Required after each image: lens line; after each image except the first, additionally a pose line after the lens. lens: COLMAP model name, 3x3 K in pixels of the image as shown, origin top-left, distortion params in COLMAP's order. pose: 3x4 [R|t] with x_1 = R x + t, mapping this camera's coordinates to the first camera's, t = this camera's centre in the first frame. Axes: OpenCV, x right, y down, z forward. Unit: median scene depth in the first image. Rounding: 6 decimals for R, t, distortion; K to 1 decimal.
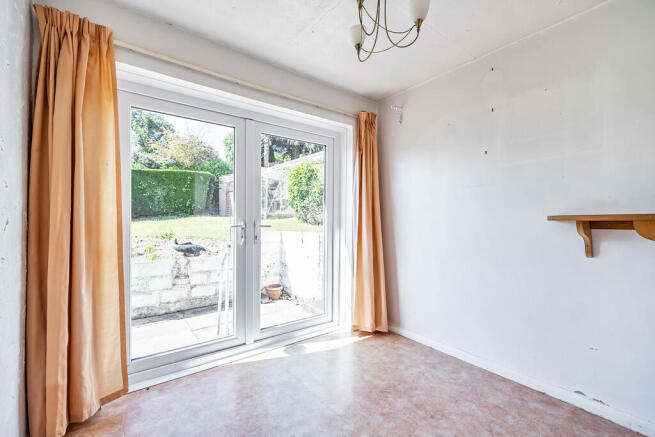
lens RADIAL K [[280.2, 0, 325.7], [0, 280.2, 219.3], [0, 0, 1]] dist [-0.002939, -0.000447]
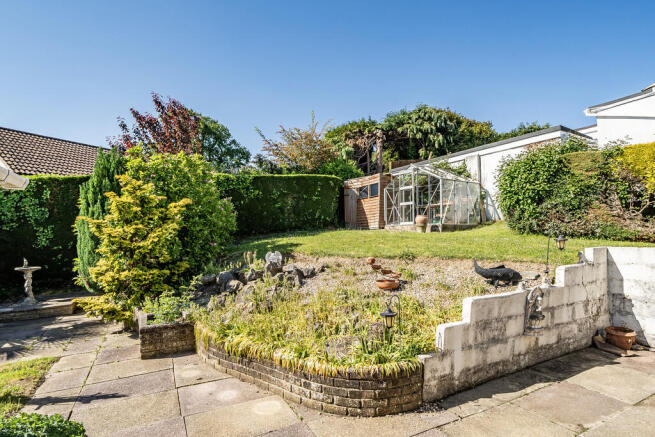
lens RADIAL K [[339.7, 0, 322.7], [0, 339.7, 221.3], [0, 0, 1]] dist [-0.006542, -0.000429]
pose [[0.984036, -0.027853, -0.175778, -0.678825], [0.022104, 0.999157, -0.034582, -0.007264], [0.176593, 0.030144, 0.983822, 0.070887]]
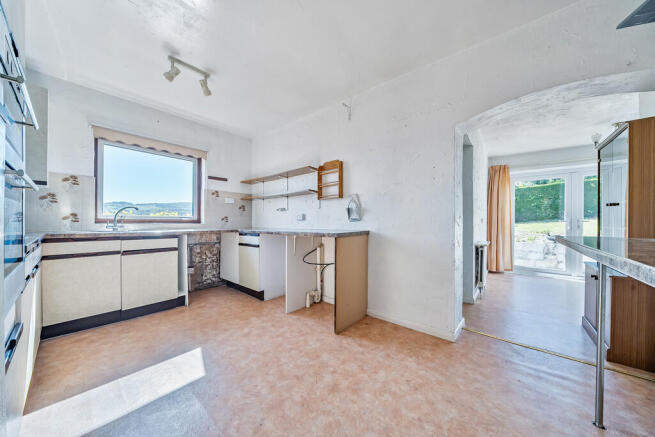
lens RADIAL K [[221.1, 0, 320.6], [0, 221.1, 222.3], [0, 0, 1]] dist [-0.005728, -0.000071]
pose [[0.212097, -0.000396, -0.977249, 0.381227], [-0.008610, 0.999960, -0.002274, 0.020866], [0.977211, 0.008897, 0.212085, -0.500746]]
